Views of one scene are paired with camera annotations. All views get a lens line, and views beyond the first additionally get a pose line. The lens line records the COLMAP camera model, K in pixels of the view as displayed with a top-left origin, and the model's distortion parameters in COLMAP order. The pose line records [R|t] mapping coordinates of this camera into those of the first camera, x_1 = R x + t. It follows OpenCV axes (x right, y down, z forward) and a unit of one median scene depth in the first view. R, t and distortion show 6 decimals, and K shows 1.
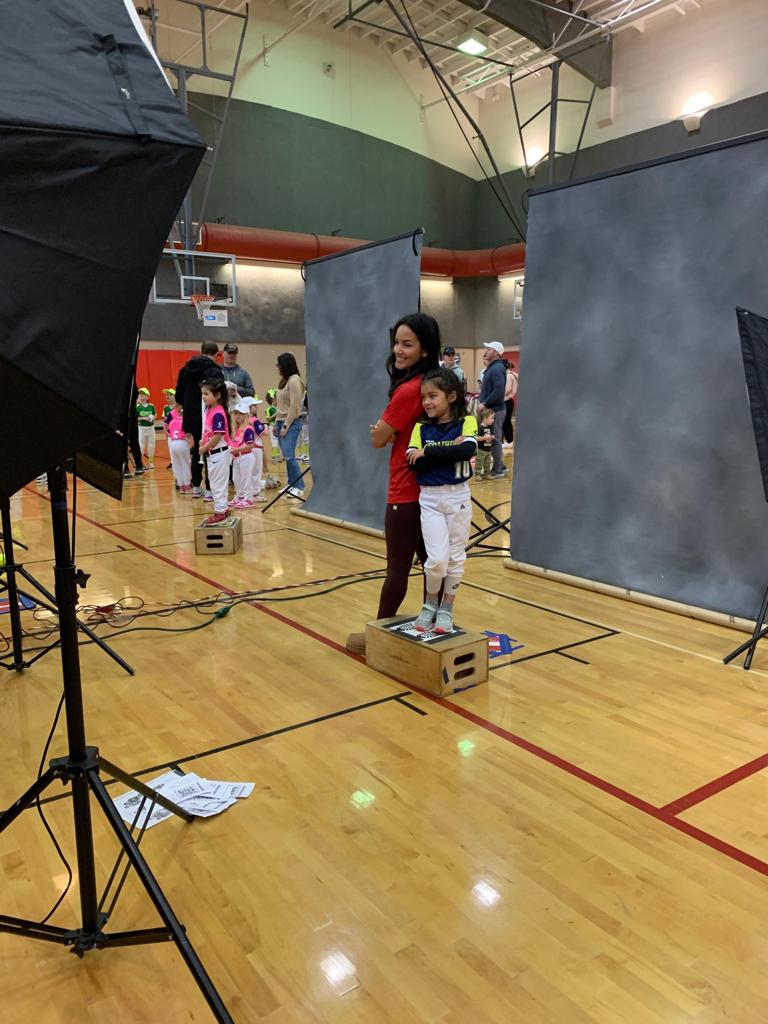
lens RADIAL K [[786.5, 0, 377.3], [0, 786.5, 502.7], [0, 0, 1]] dist [0.025695, -0.032621]
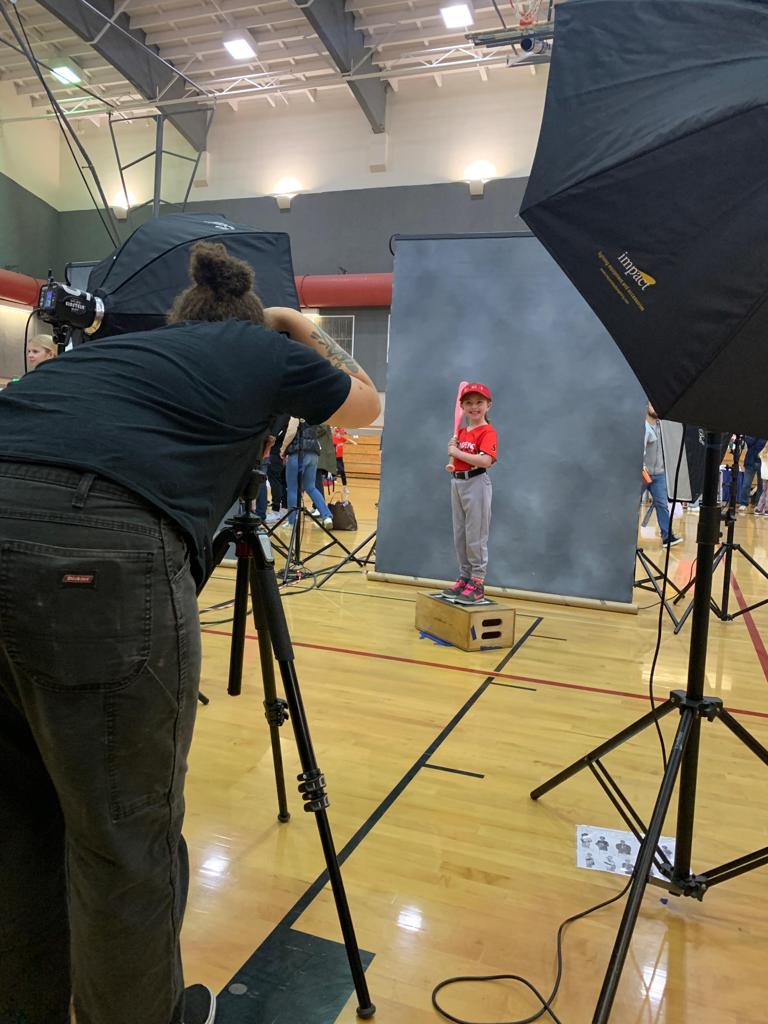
lens RADIAL K [[786.5, 0, 380.3], [0, 786.5, 490.7], [0, 0, 1]] dist [0.025695, -0.032621]
pose [[0.826121, 0.011292, 0.563380, -0.448717], [0.033631, 0.997029, -0.069300, 0.039508], [-0.562488, 0.076197, 0.823287, 0.127188]]
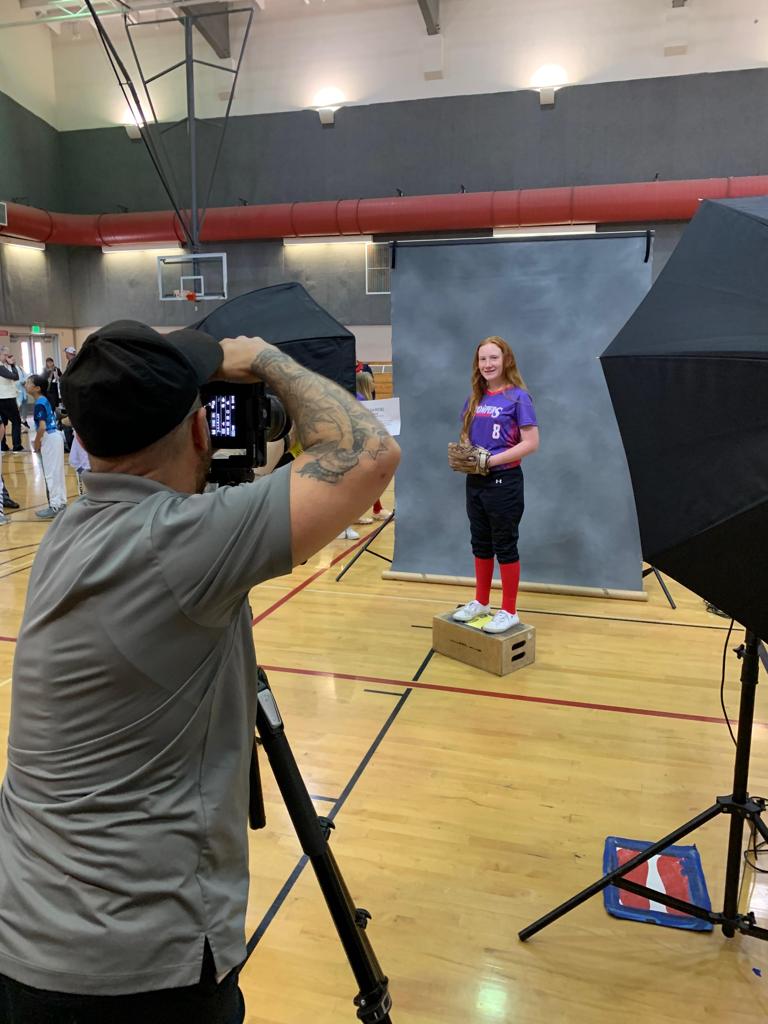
lens RADIAL K [[786.5, 0, 392.2], [0, 786.5, 490.2], [0, 0, 1]] dist [0.025695, -0.032621]
pose [[0.775276, -0.102387, 0.623269, -0.859817], [0.092362, 0.994544, 0.048491, -0.166465], [-0.624834, 0.019972, 0.780502, 0.637659]]
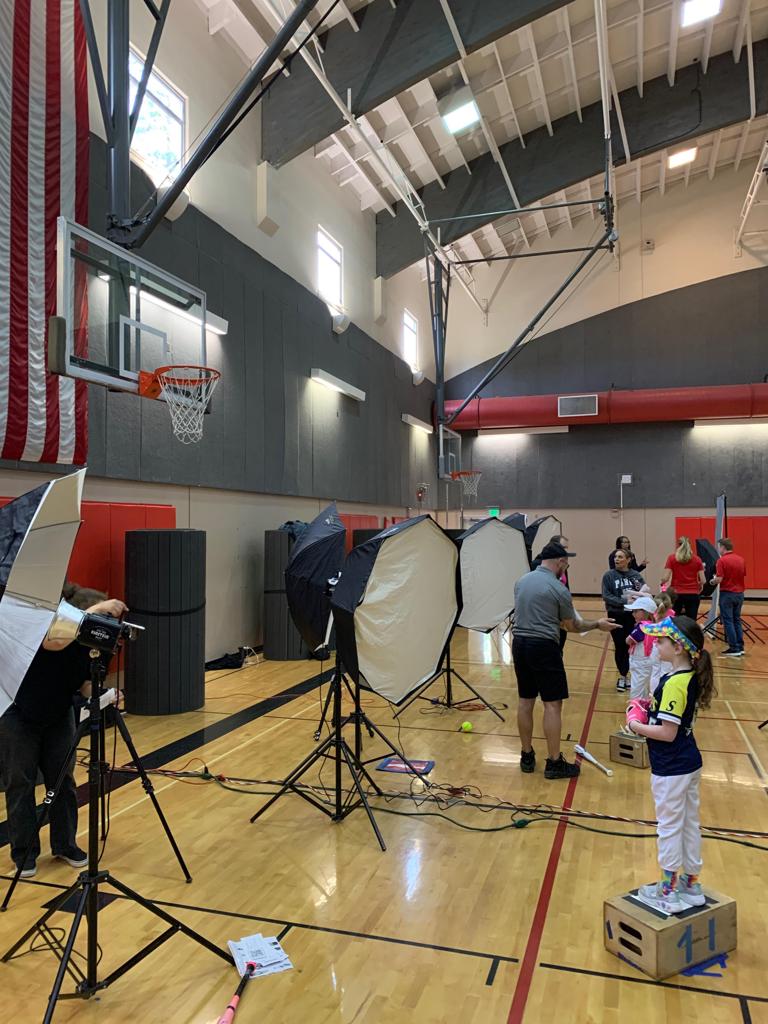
lens RADIAL K [[786.5, 0, 388.5], [0, 786.5, 509.6], [0, 0, 1]] dist [0.025695, -0.032621]
pose [[0.603512, -0.011573, -0.797270, 0.492560], [-0.125442, 0.986065, -0.109270, -0.126672], [0.787425, 0.165957, 0.593650, 0.118892]]
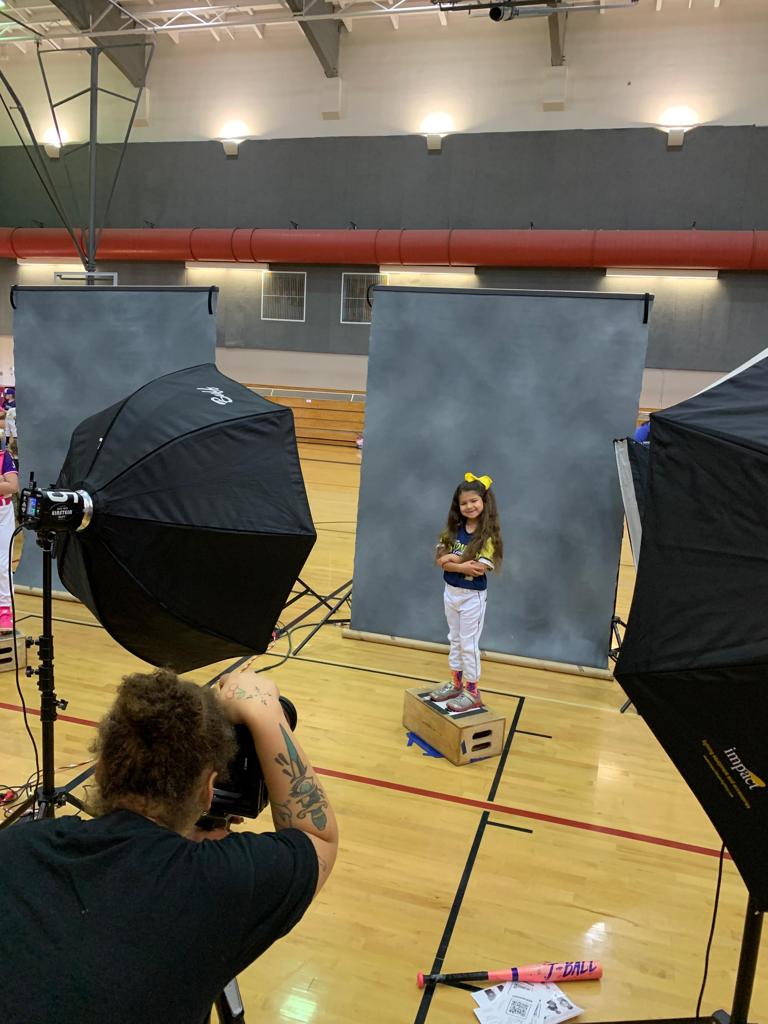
lens RADIAL K [[786.5, 0, 386.1], [0, 786.5, 494.3], [0, 0, 1]] dist [0.025695, -0.032621]
pose [[0.780447, -0.042026, 0.623808, -0.466626], [0.033175, 0.999116, 0.025805, -0.142591], [-0.624341, 0.000555, 0.781152, 0.167803]]
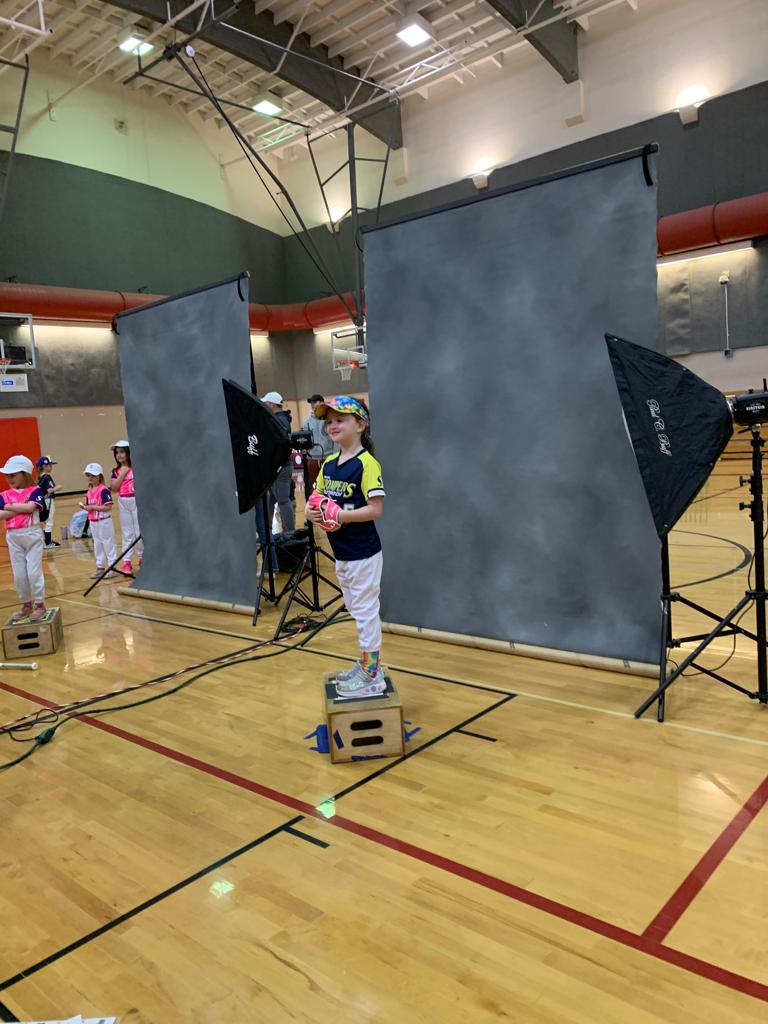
lens RADIAL K [[786.5, 0, 379.2], [0, 786.5, 490.0], [0, 0, 1]] dist [0.025695, -0.032621]
pose [[0.971733, -0.080890, 0.221794, -0.021836], [0.098549, 0.992687, -0.069724, -0.017117], [-0.214531, 0.089610, 0.972598, 0.109472]]
